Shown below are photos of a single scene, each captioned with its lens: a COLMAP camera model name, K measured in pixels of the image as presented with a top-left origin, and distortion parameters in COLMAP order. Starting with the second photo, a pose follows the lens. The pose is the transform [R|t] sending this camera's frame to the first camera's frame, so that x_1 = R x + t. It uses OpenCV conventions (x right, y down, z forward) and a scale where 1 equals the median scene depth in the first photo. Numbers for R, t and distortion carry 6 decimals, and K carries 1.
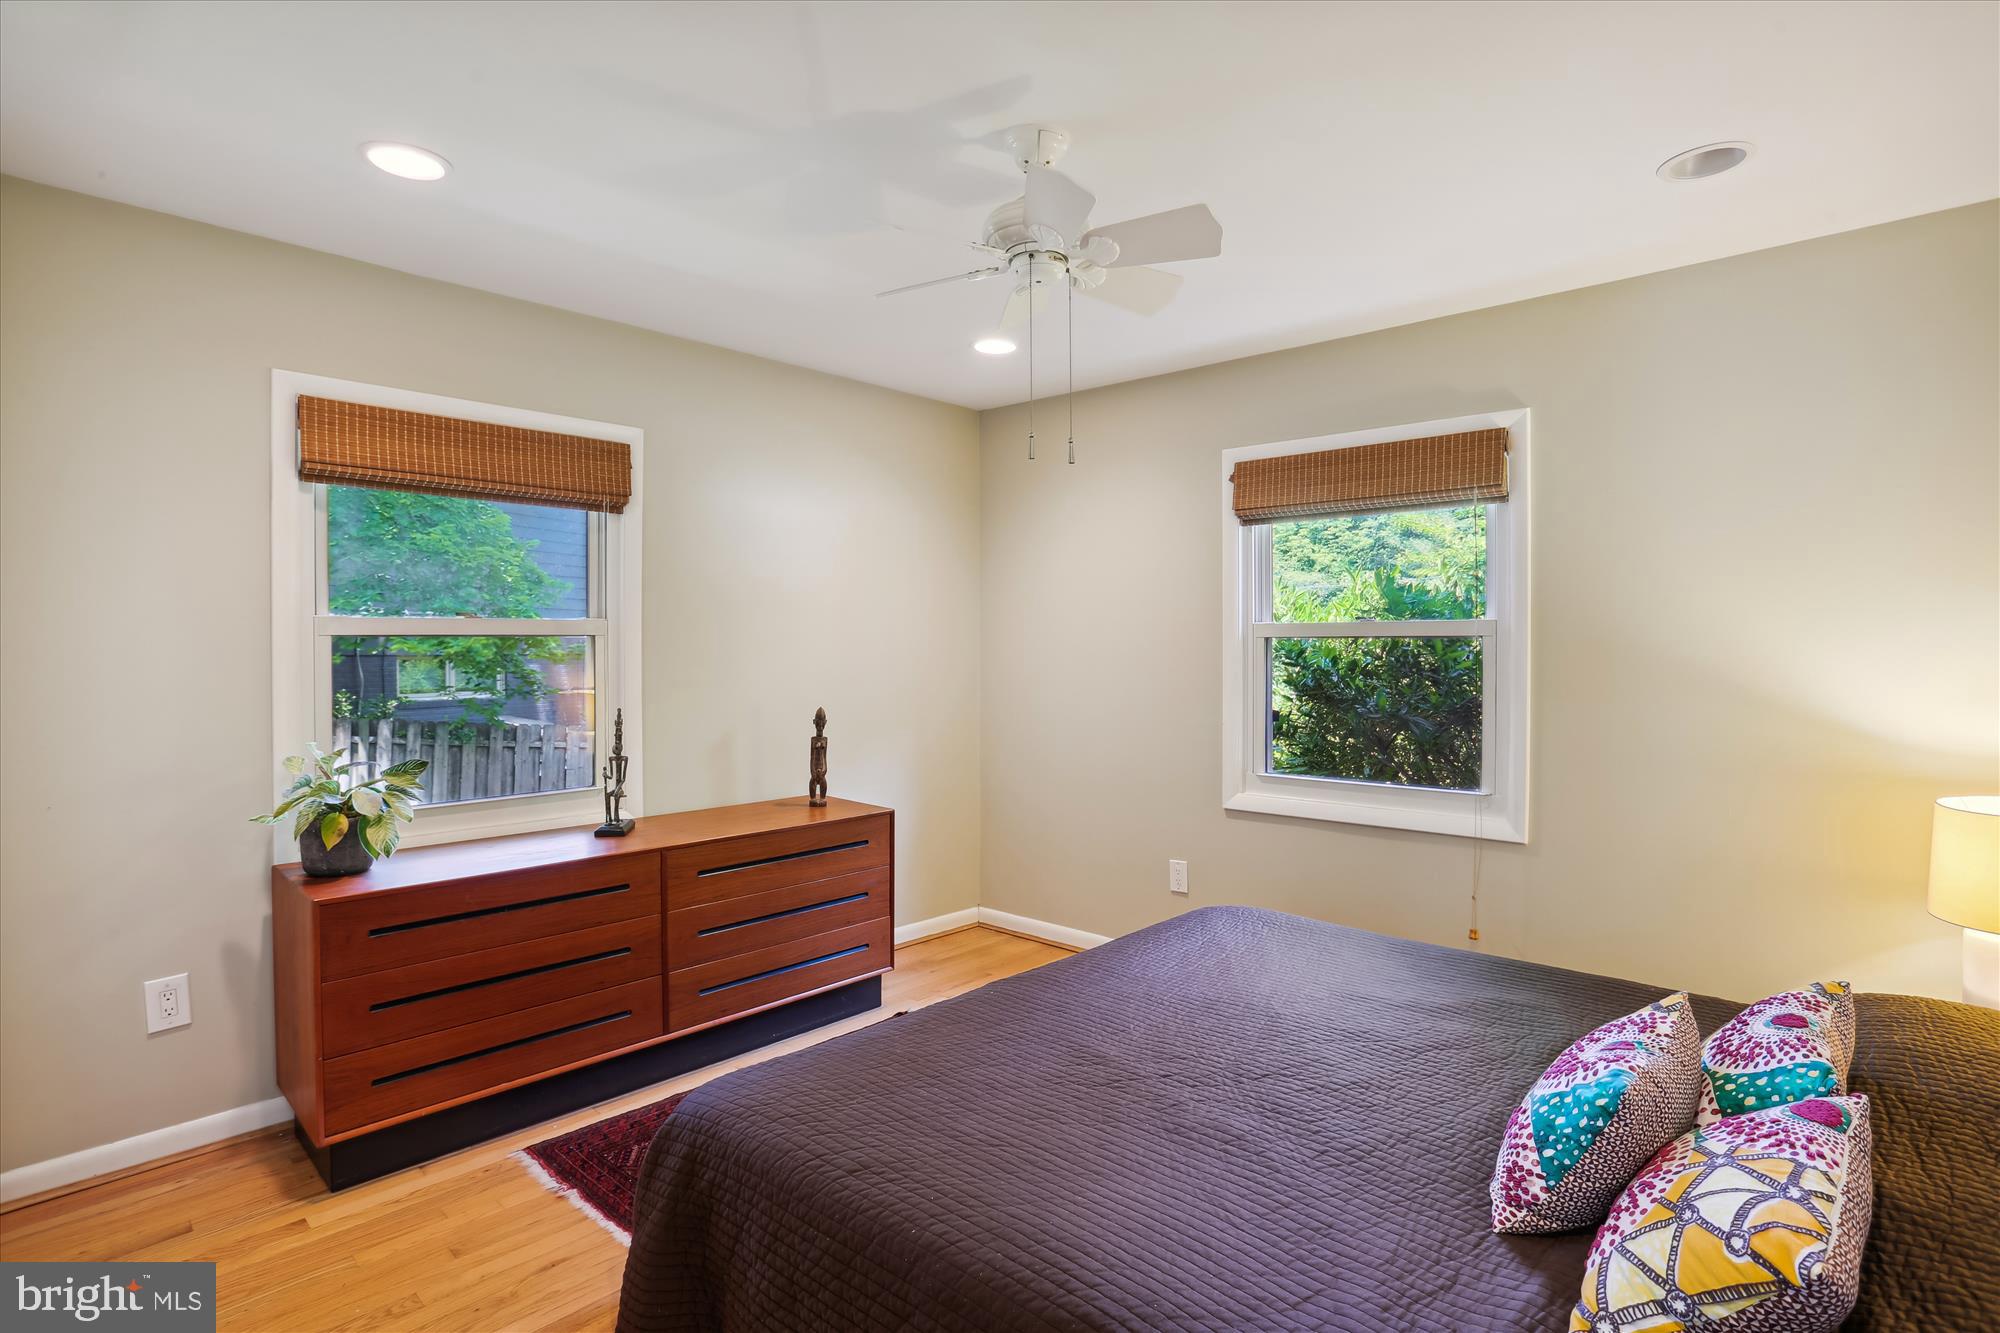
lens RADIAL K [[982.8, 0, 999.0], [0, 982.8, 646.5], [0, 0, 1]] dist [-0.077675, 0.032361]
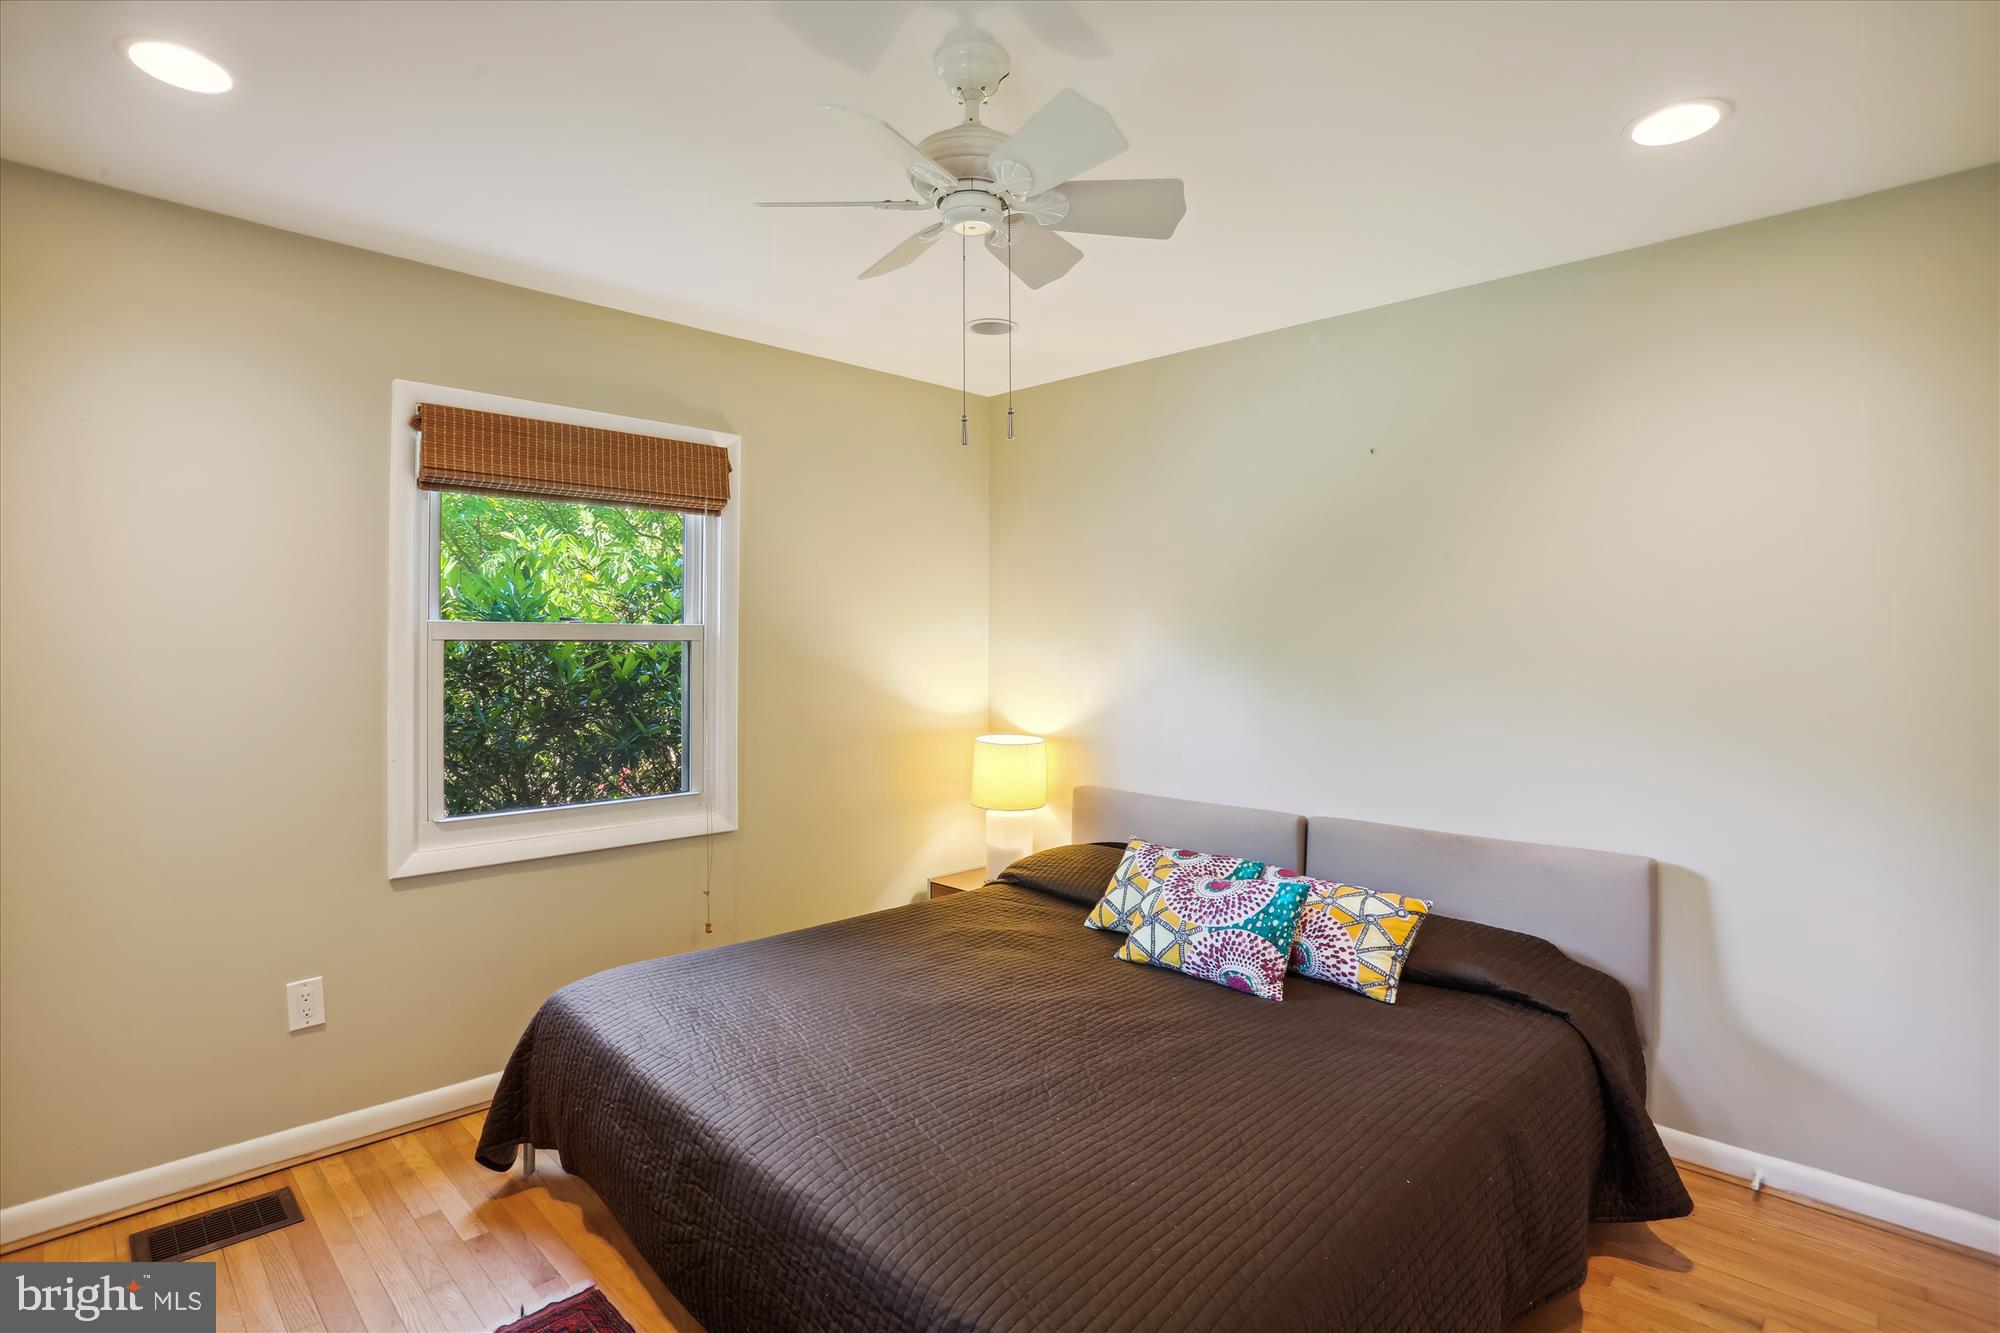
lens RADIAL K [[982.8, 0, 999.0], [0, 982.8, 646.5], [0, 0, 1]] dist [-0.077675, 0.032361]
pose [[0.041033, -0.000859, 0.999157, -0.540859], [0.001159, 0.999999, 0.000812, -0.006092], [-0.999157, 0.001125, 0.041034, 0.634346]]
